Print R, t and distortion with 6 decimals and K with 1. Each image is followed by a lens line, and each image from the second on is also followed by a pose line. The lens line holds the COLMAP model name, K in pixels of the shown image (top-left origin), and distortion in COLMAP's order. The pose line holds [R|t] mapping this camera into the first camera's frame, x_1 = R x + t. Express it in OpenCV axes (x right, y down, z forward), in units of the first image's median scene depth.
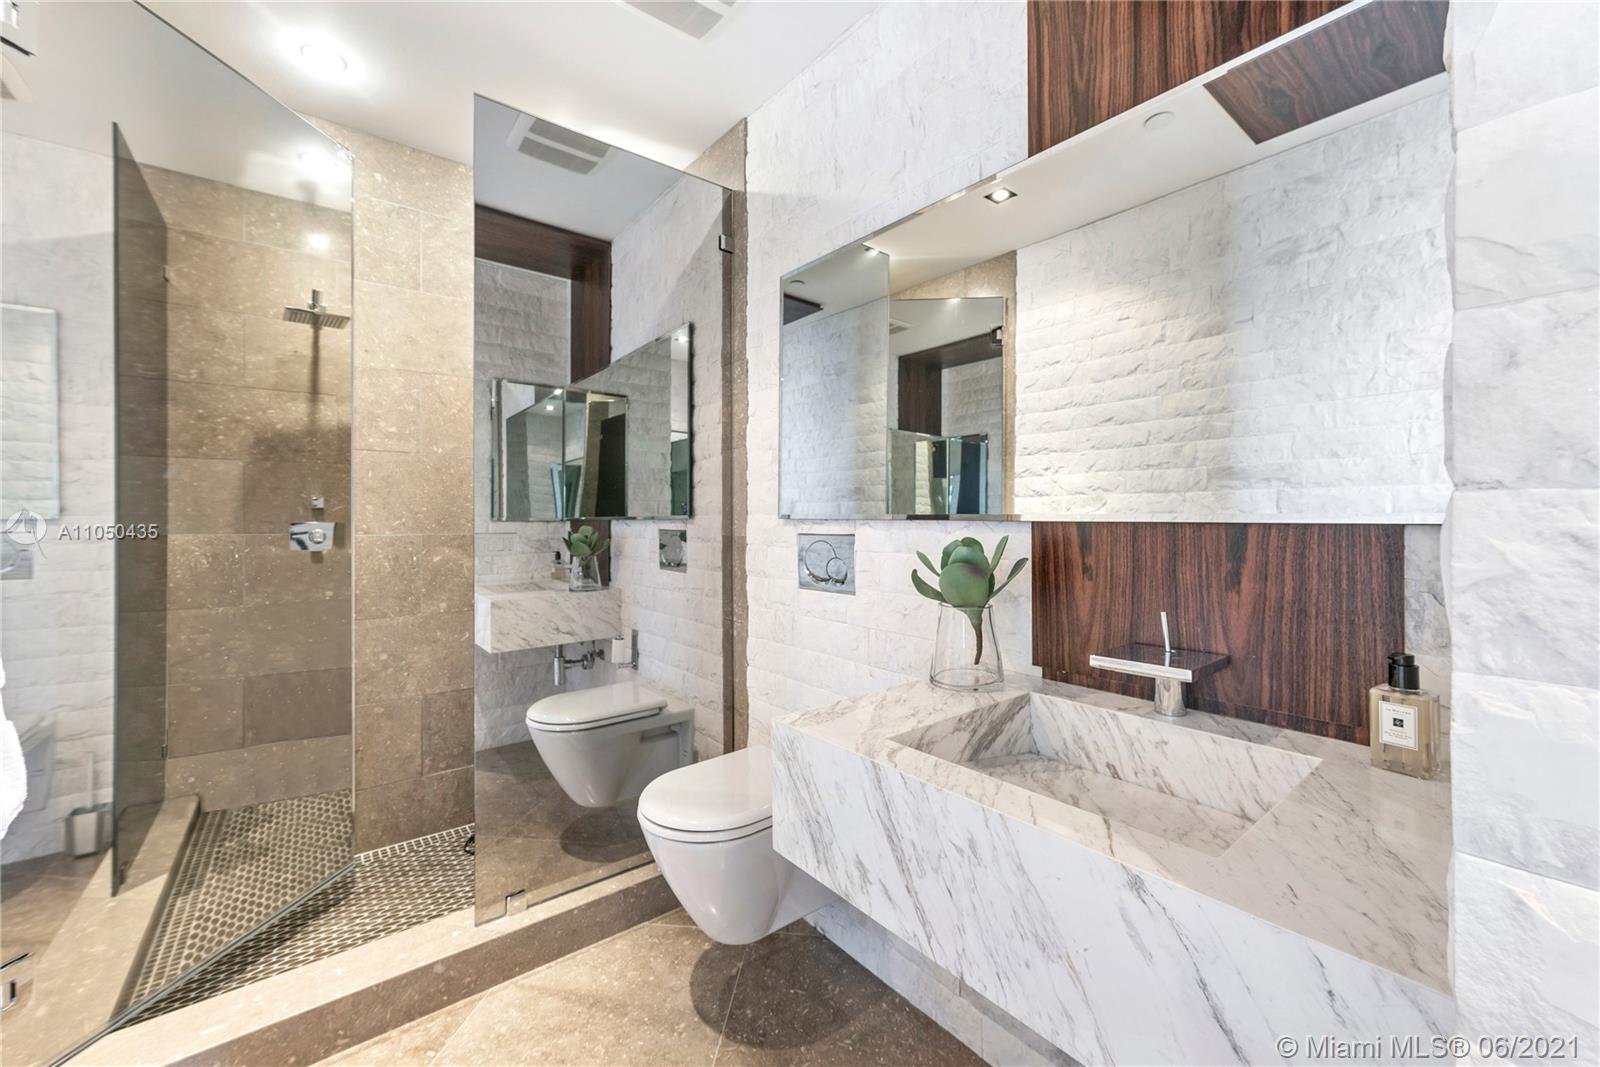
lens RADIAL K [[632.7, 0, 797.6], [0, 632.7, 519.2], [0, 0, 1]] dist [0.003551, -0.000179]
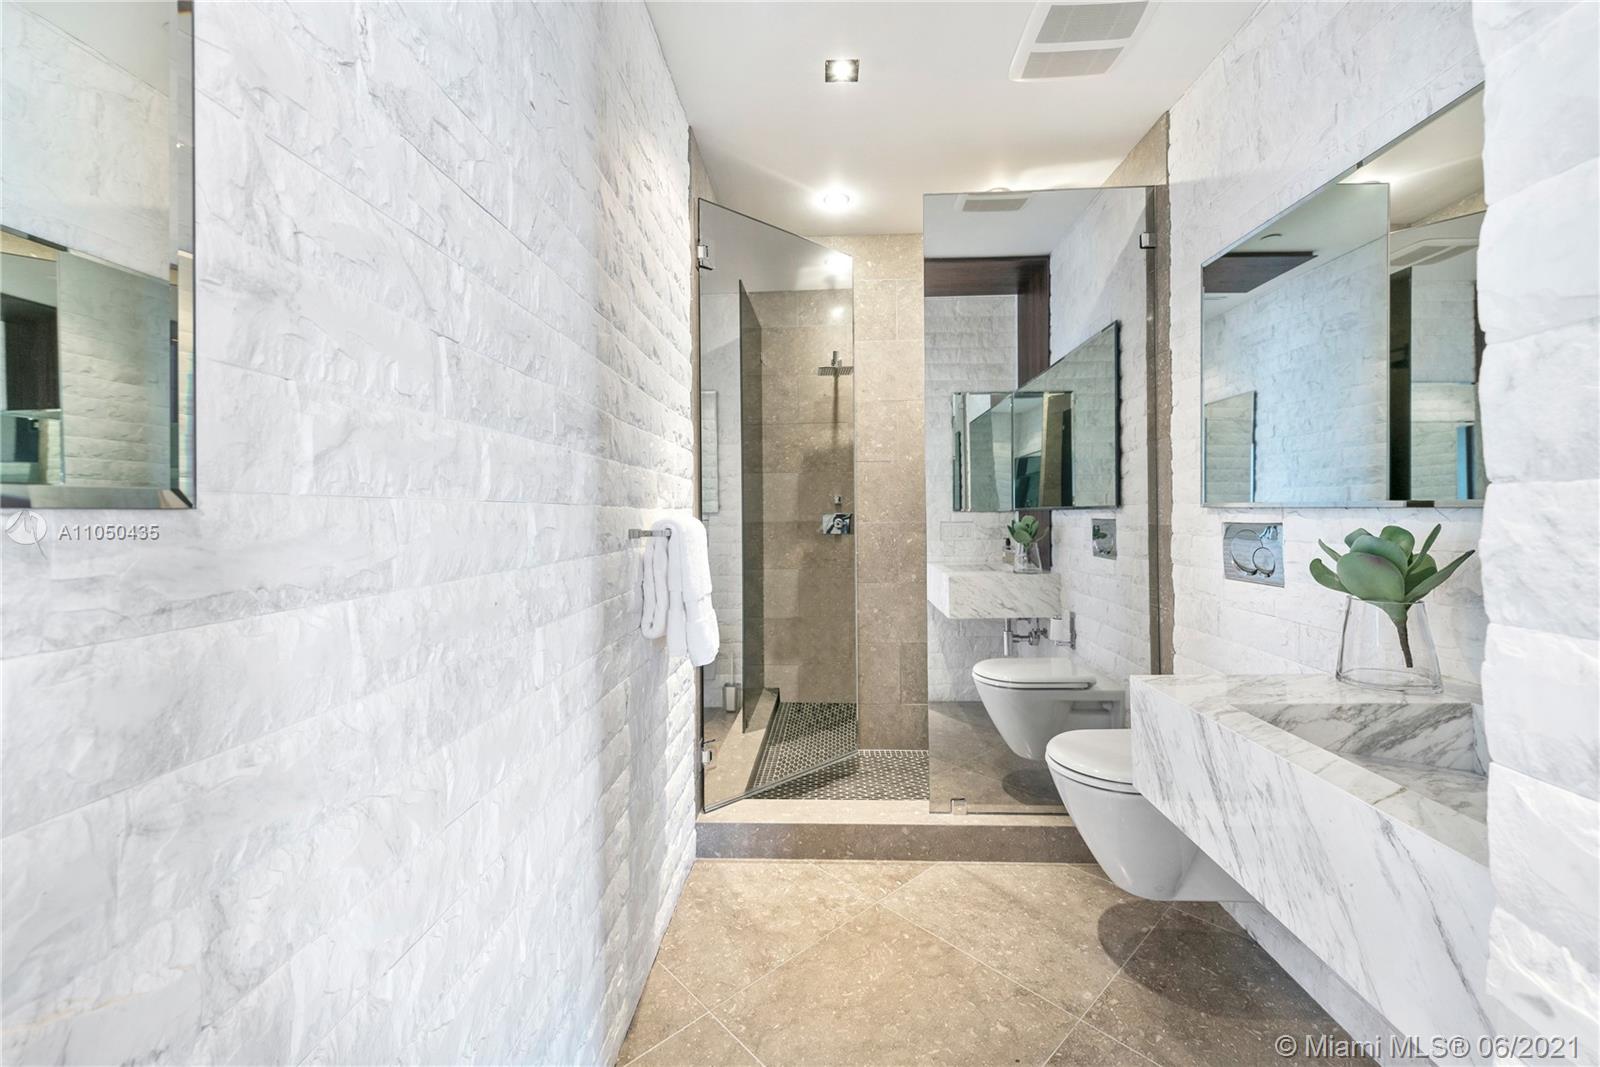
lens RADIAL K [[632.7, 0, 797.6], [0, 632.7, 519.2], [0, 0, 1]] dist [0.003551, -0.000179]
pose [[0.749988, 0.001403, -0.661449, 0.138224], [0.008806, 0.999888, 0.012105, -0.000043], [0.661392, -0.014904, 0.749892, -0.150483]]
